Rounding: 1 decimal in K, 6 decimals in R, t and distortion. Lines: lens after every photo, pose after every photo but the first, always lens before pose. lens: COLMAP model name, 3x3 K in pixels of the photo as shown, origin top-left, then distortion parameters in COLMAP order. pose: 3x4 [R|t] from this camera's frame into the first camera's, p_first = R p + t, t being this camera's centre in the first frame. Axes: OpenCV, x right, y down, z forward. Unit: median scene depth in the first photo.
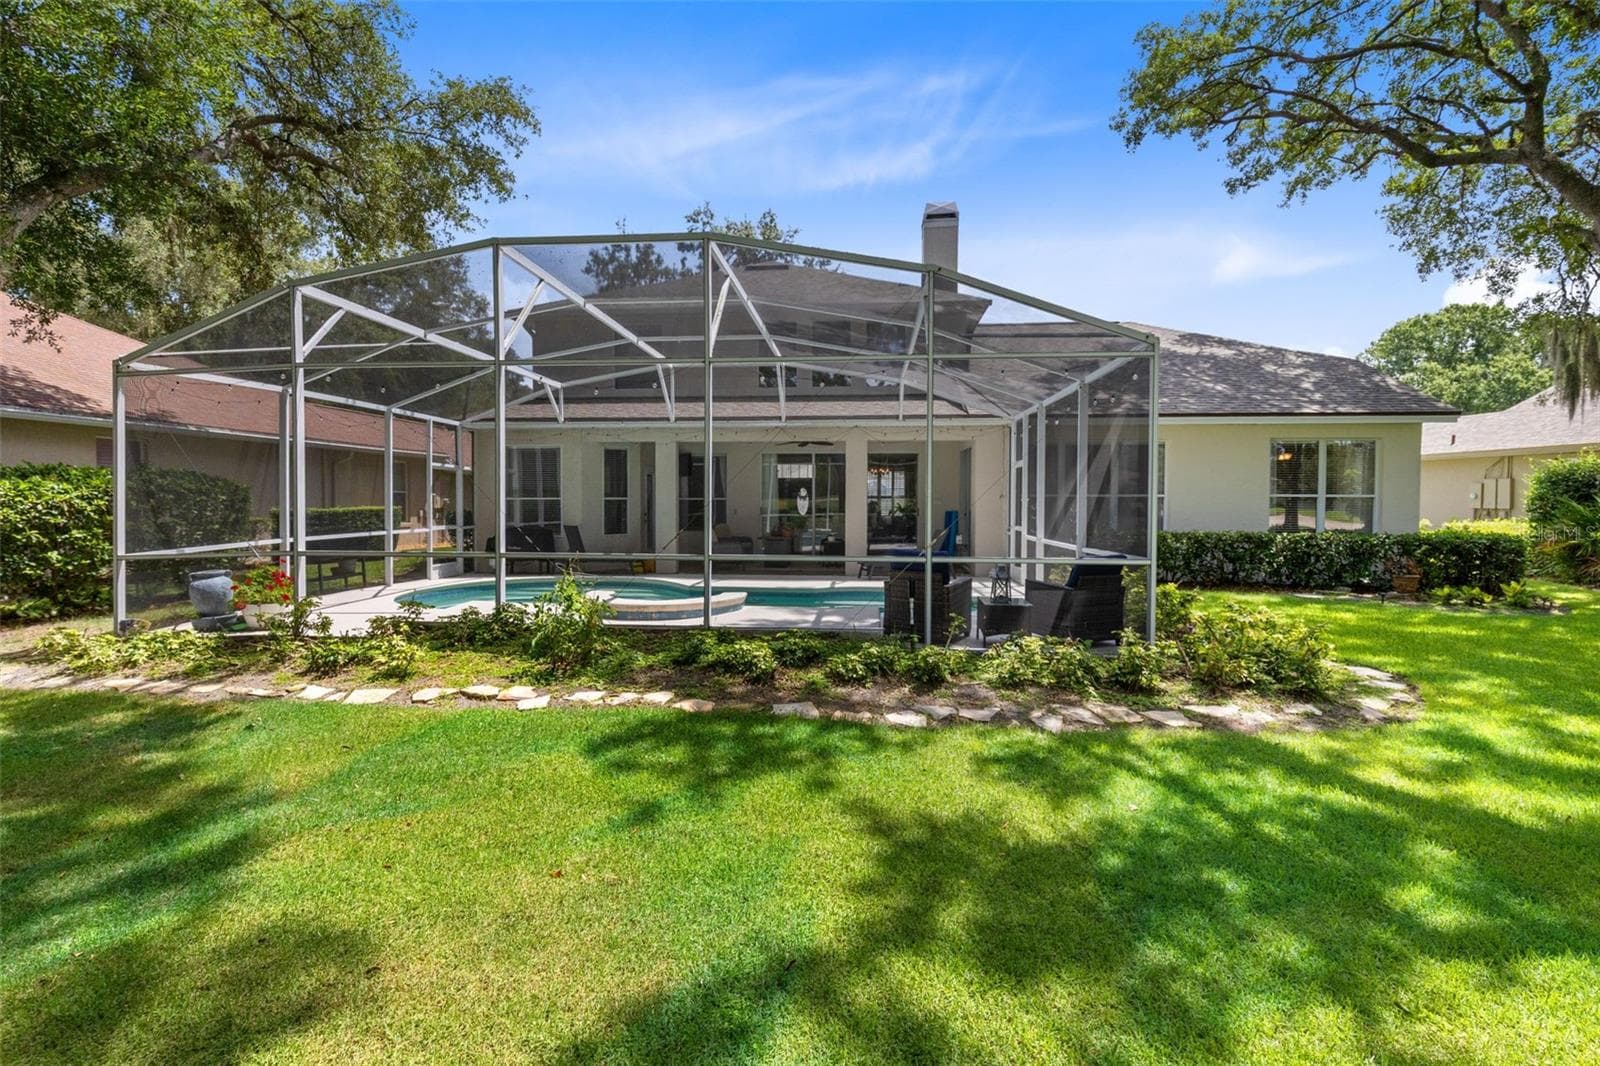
lens RADIAL K [[725.9, 0, 801.6], [0, 725.9, 516.4], [0, 0, 1]] dist [0.005153, -0.000063]
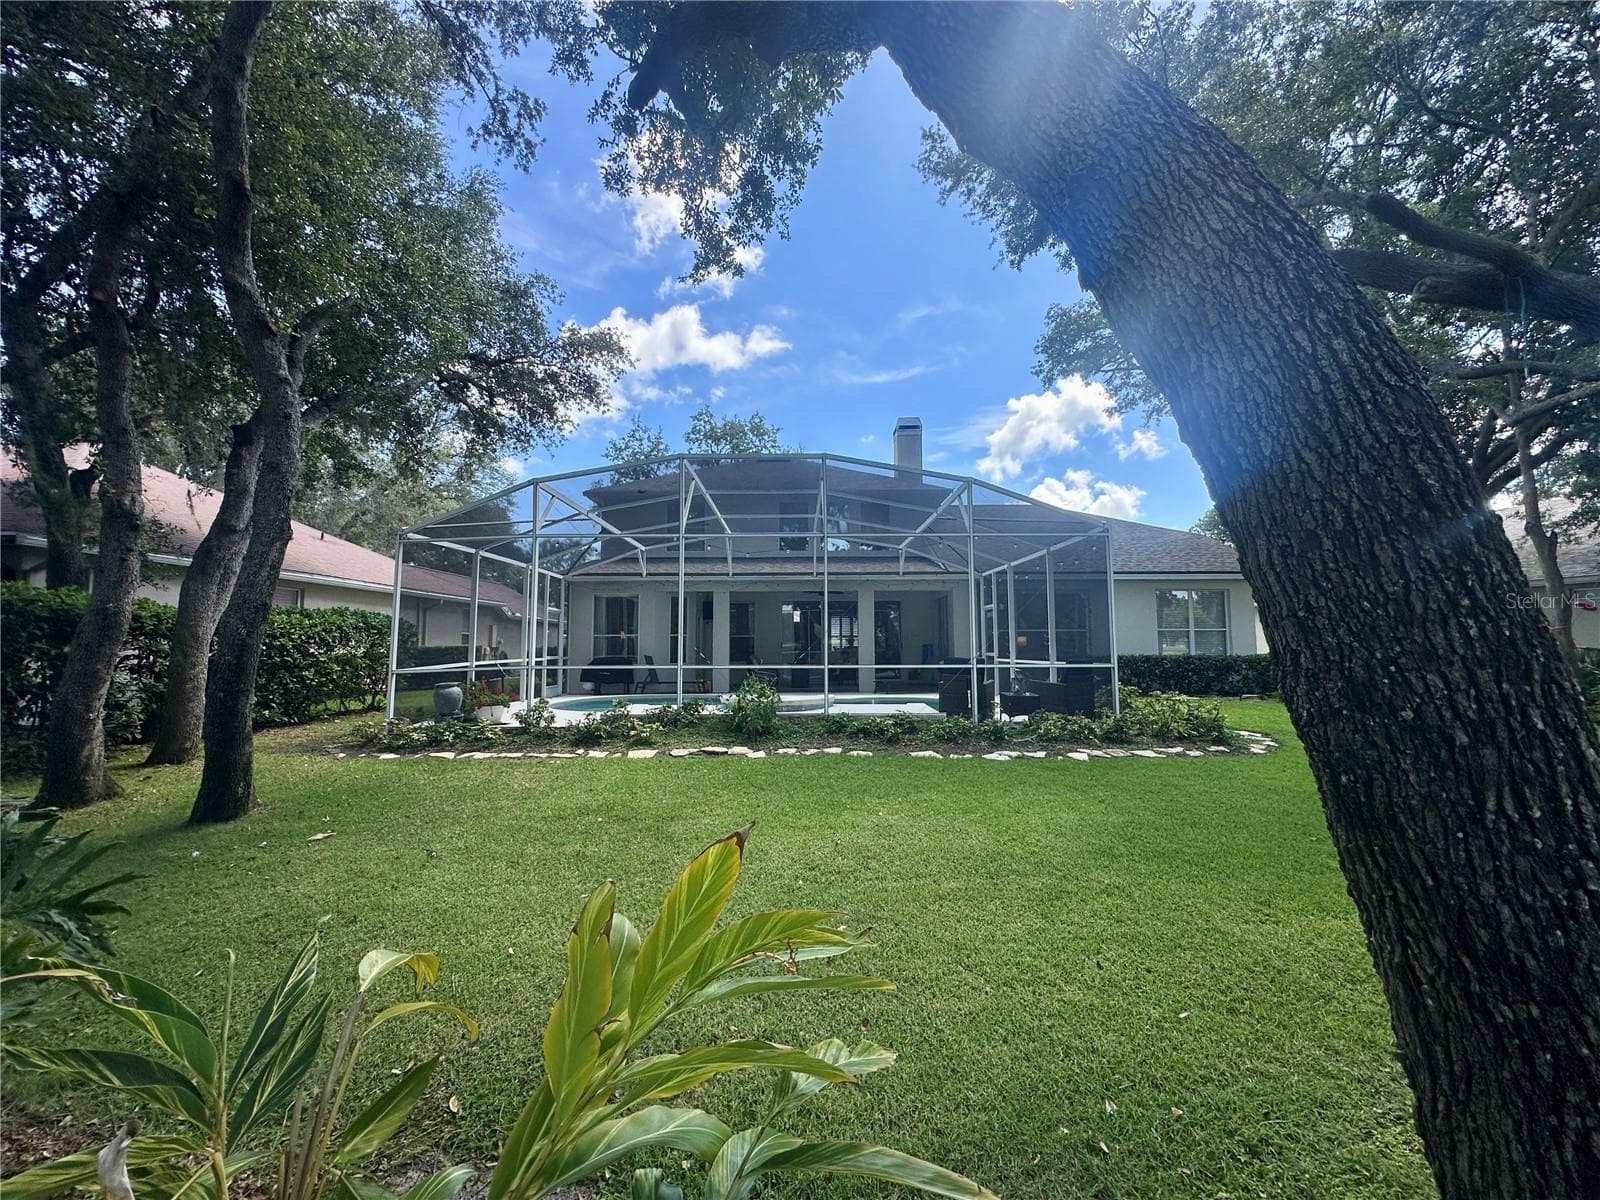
lens RADIAL K [[621.5, 0, 800.0], [0, 621.5, 600.0], [0, 0, 1]] dist [-0.000330, -0.000010]
pose [[0.995833, 0.000621, 0.091198, -0.155260], [0.007975, 0.995553, -0.093865, 0.020870], [-0.090851, 0.094201, 0.991399, -0.138476]]
